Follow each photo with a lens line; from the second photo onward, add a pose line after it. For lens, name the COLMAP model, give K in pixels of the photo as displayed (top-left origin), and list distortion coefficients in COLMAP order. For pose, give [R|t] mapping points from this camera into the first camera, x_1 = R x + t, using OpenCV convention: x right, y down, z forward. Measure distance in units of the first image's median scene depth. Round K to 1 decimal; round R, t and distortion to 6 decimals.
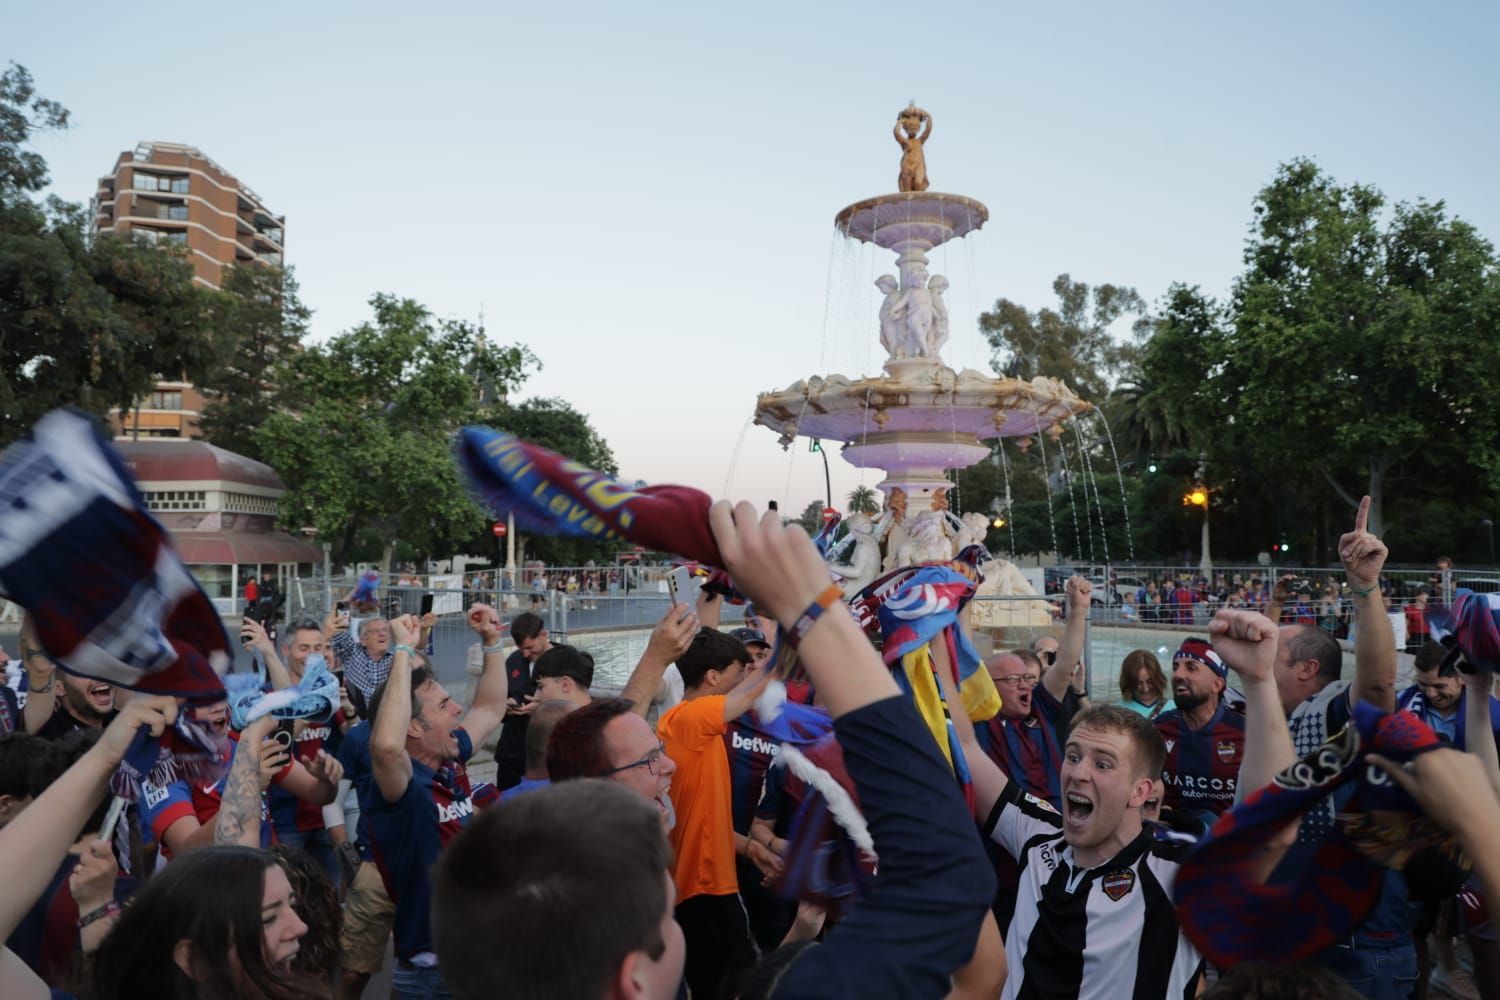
lens RADIAL K [[1027.4, 0, 751.9], [0, 1027.4, 496.6], [0, 0, 1]] dist [-0.081766, 0.056736]
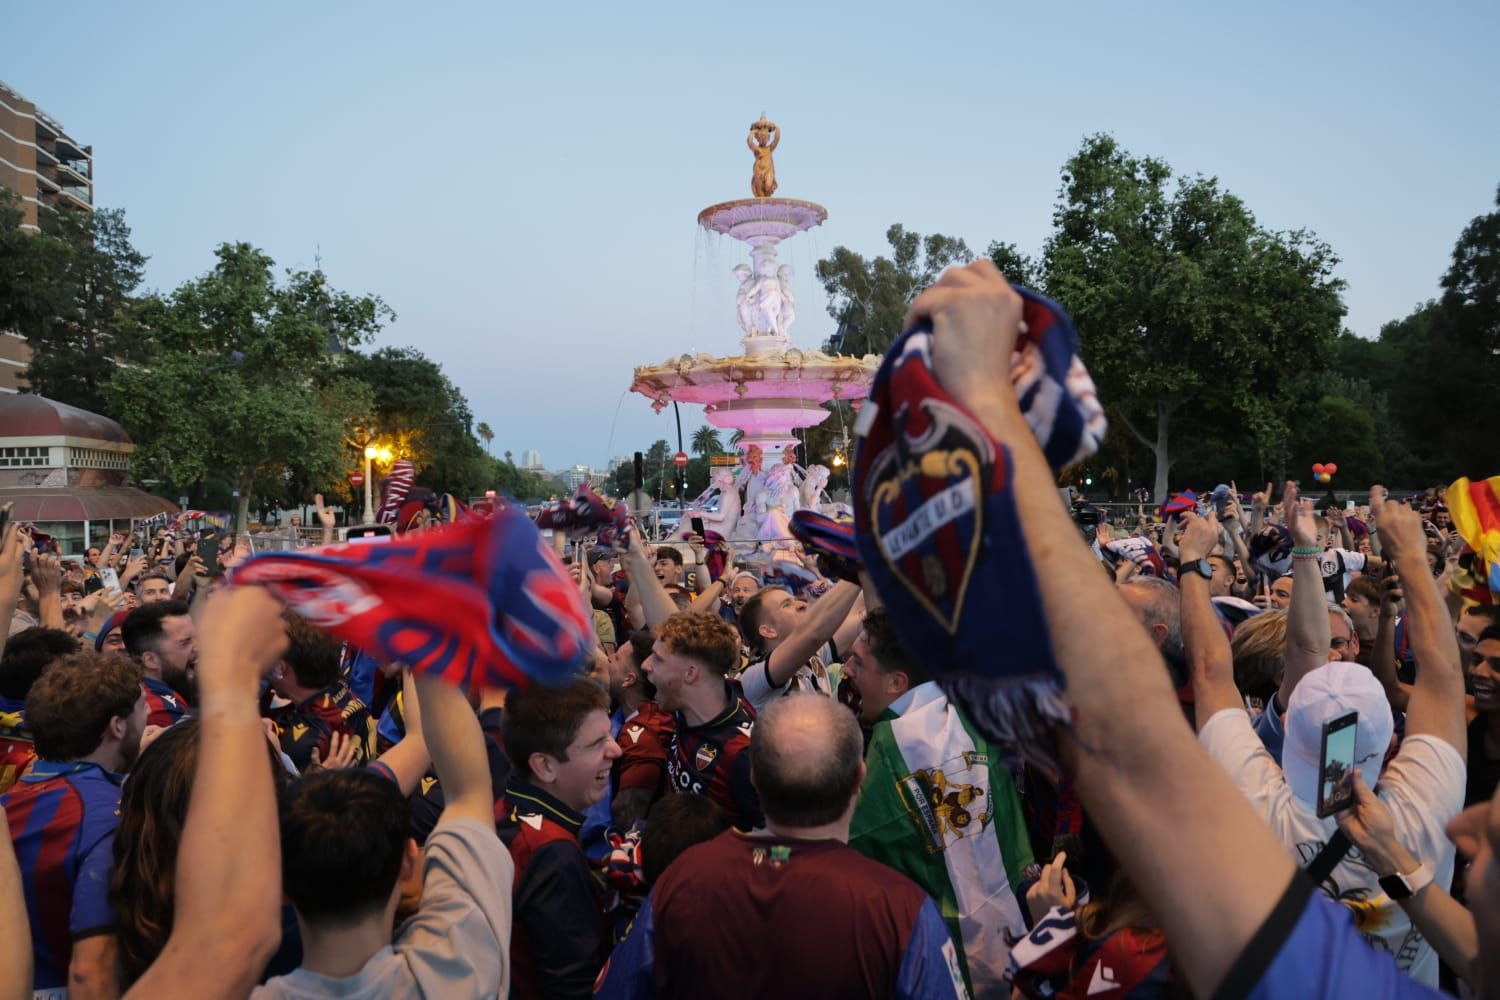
lens RADIAL K [[1027.4, 0, 745.2], [0, 1027.4, 474.8], [0, 0, 1]] dist [-0.081766, 0.056736]
pose [[0.989172, -0.020142, 0.145371, -0.014913], [0.014488, 0.999101, 0.039853, -0.007439], [-0.146043, -0.037316, 0.988574, -0.064343]]
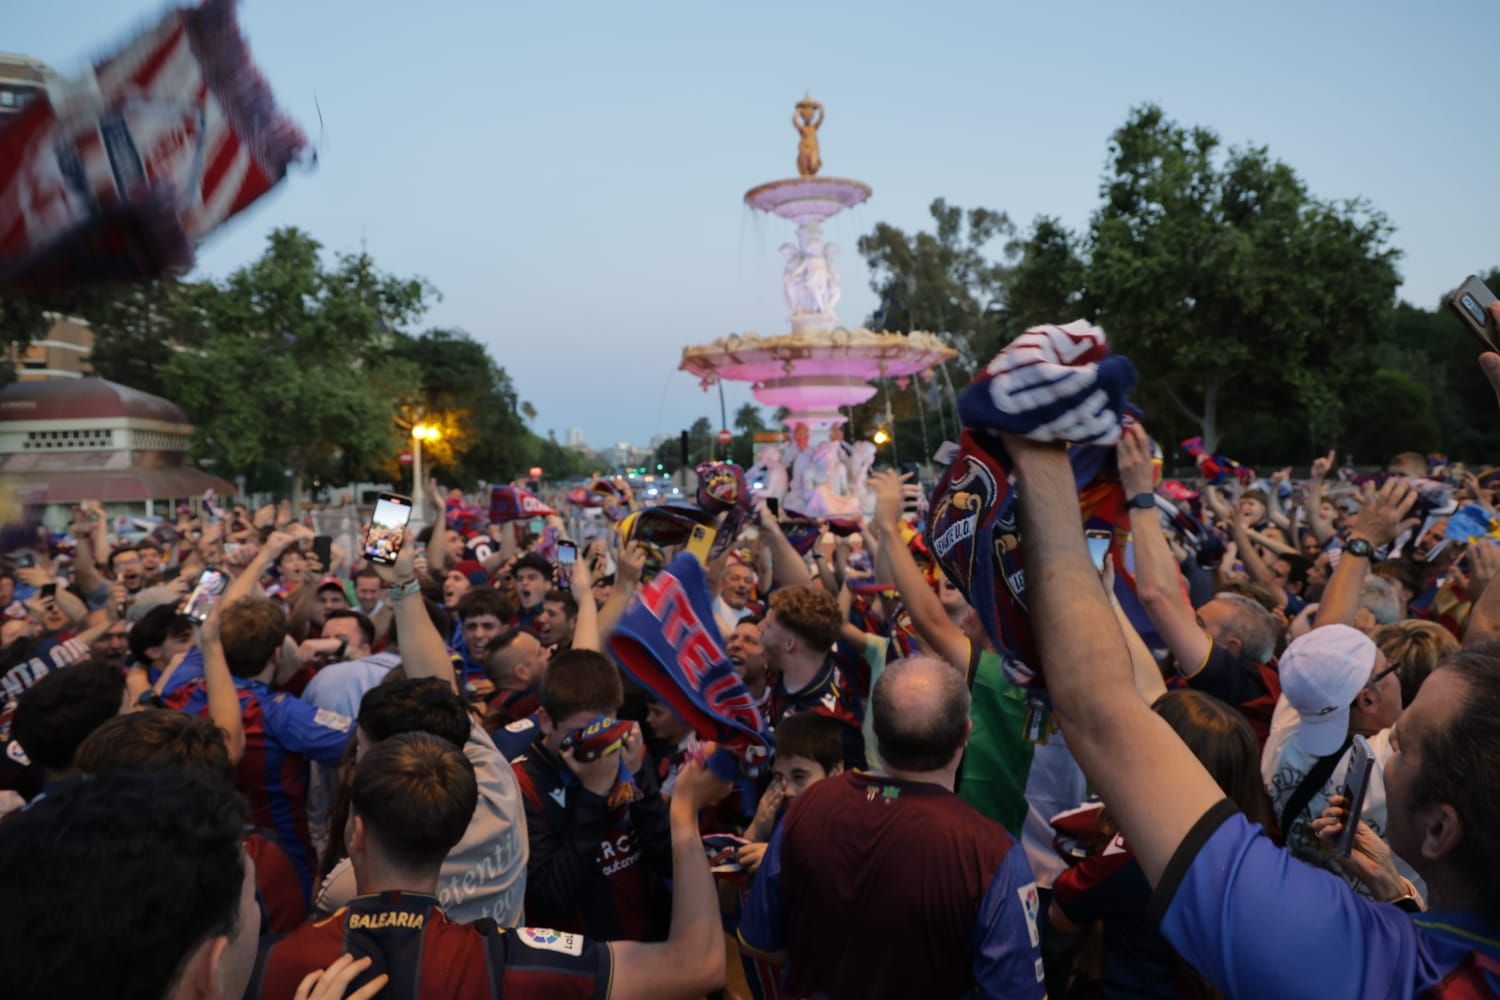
lens RADIAL K [[1027.4, 0, 740.5], [0, 1027.4, 478.5], [0, 0, 1]] dist [-0.081766, 0.056736]
pose [[0.994533, -0.028495, 0.100457, -0.018191], [0.021999, 0.997630, 0.065191, -0.007891], [-0.102076, -0.062624, 0.992803, -0.070154]]
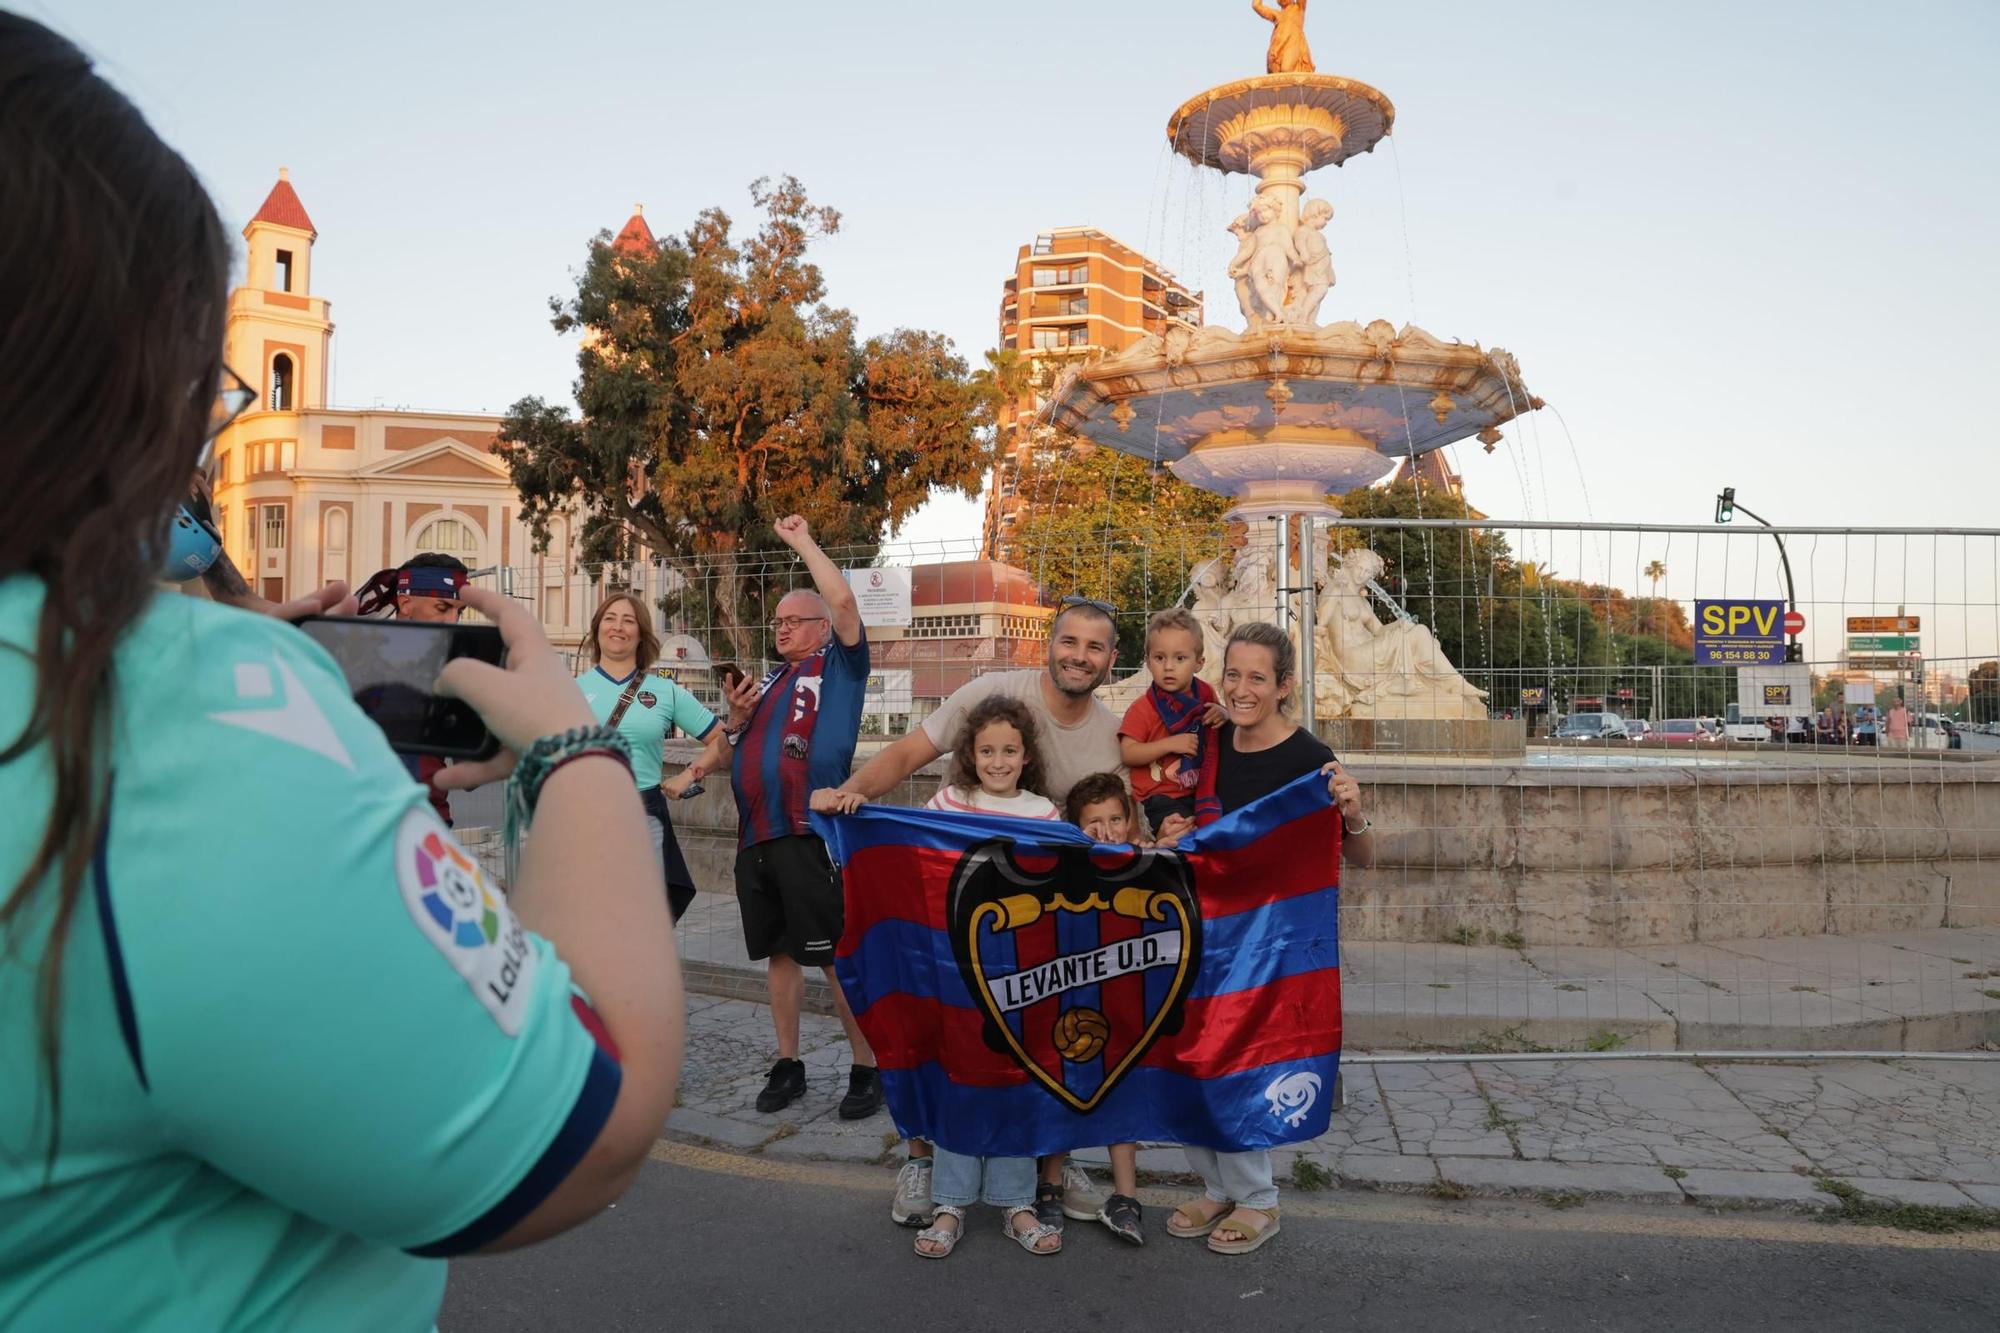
lens RADIAL K [[1369.8, 0, 992.7], [0, 1369.8, 651.4], [0, 0, 1]] dist [-0.081766, 0.056736]
pose [[0.803083, -0.014729, -0.595685, 0.185165], [0.020022, 0.999797, 0.002272, 0.025487], [0.595531, -0.013751, 0.803215, 0.052873]]
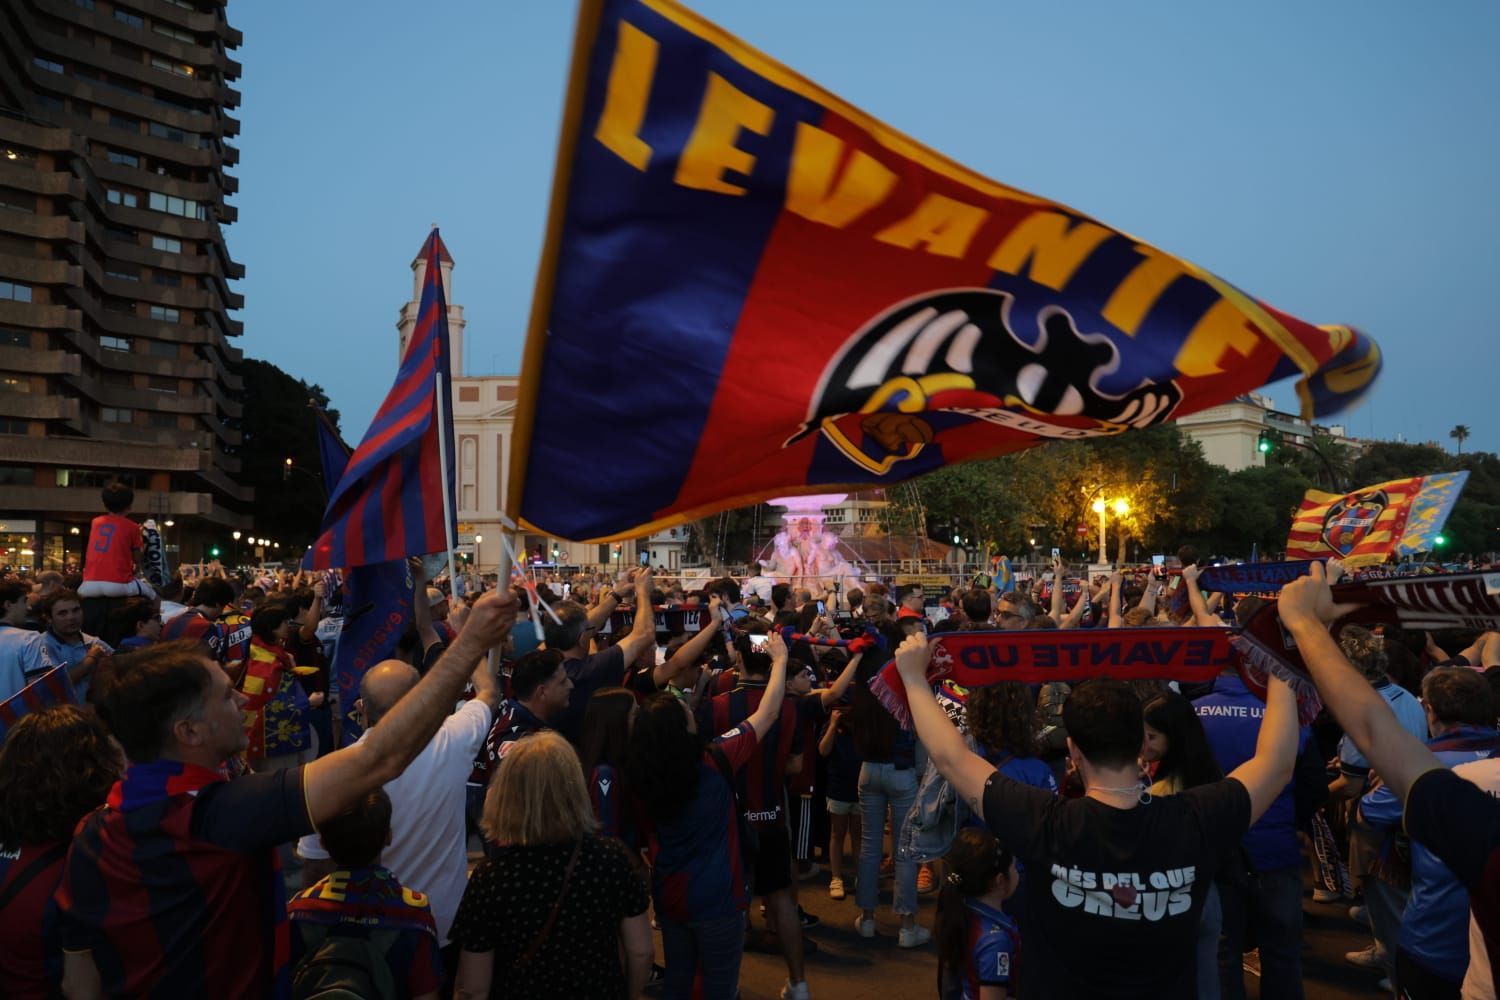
lens RADIAL K [[1027.4, 0, 752.3], [0, 1027.4, 504.3], [0, 0, 1]] dist [-0.081766, 0.056736]
pose [[0.673296, -0.033399, -0.738618, 0.449047], [0.043461, 0.999040, -0.005557, -0.008667], [0.738095, -0.028359, 0.674101, -0.059878]]
